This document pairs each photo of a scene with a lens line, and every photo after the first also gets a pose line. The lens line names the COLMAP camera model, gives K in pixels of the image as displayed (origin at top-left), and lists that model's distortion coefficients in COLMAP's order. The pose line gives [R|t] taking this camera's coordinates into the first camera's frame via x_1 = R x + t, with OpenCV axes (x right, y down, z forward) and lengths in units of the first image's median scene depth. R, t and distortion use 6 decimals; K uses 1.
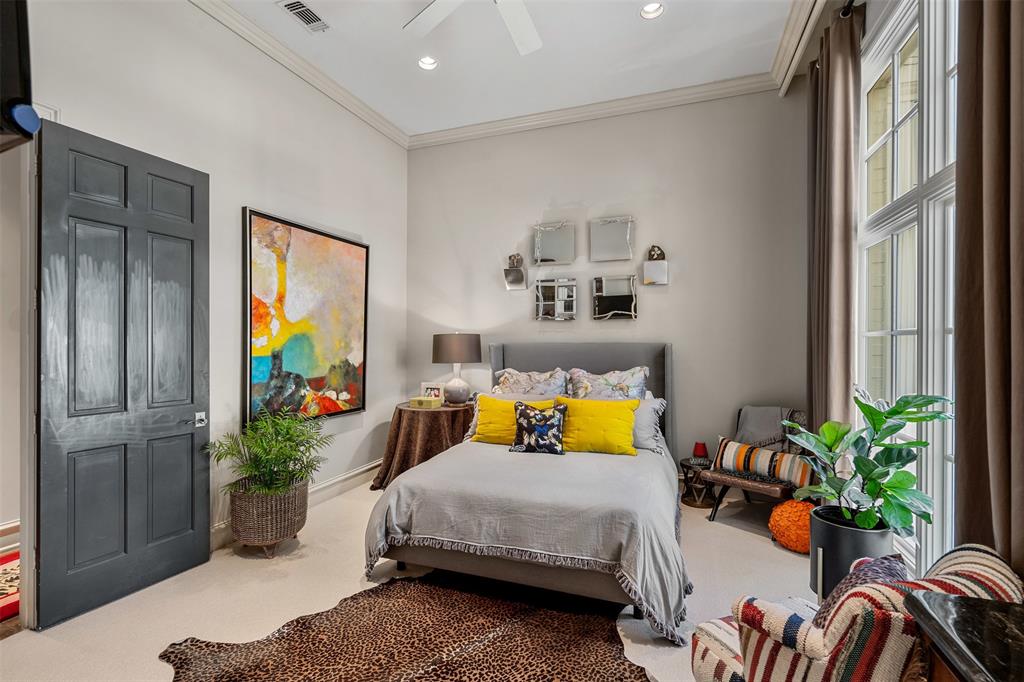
lens RADIAL K [[475.0, 0, 499.8], [0, 475.0, 348.2], [0, 0, 1]] dist [0.001750, 0.000678]
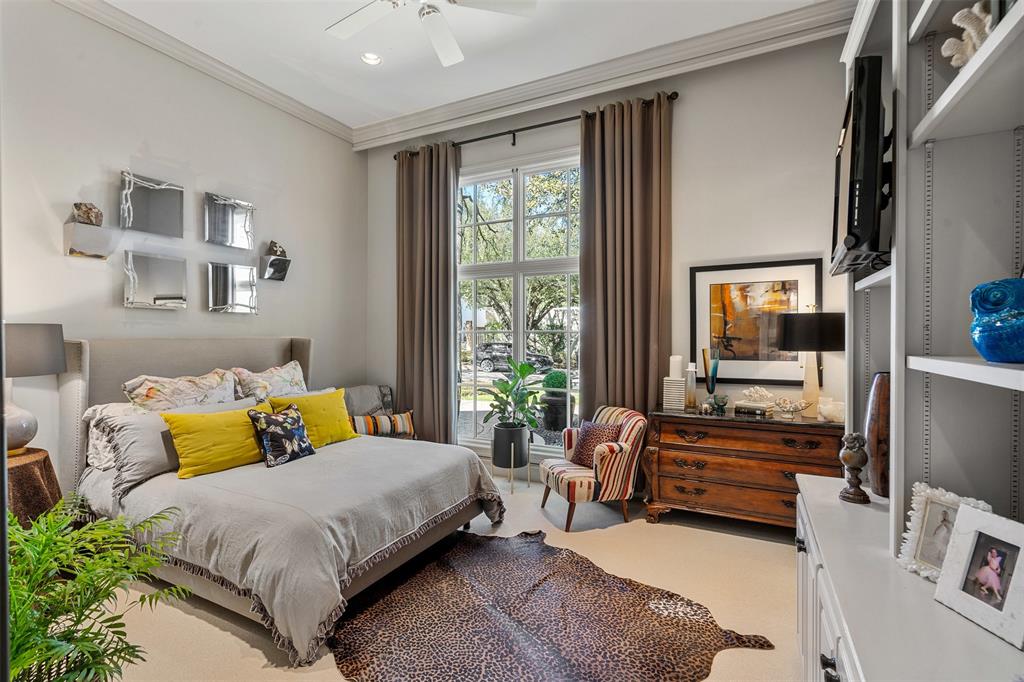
lens RADIAL K [[475.0, 0, 499.8], [0, 475.0, 348.2], [0, 0, 1]] dist [0.001750, 0.000678]
pose [[0.116717, -0.029317, 0.992732, -0.776794], [0.013491, 0.999519, 0.027931, -0.013101], [-0.993074, 0.010133, 0.117056, 0.502046]]
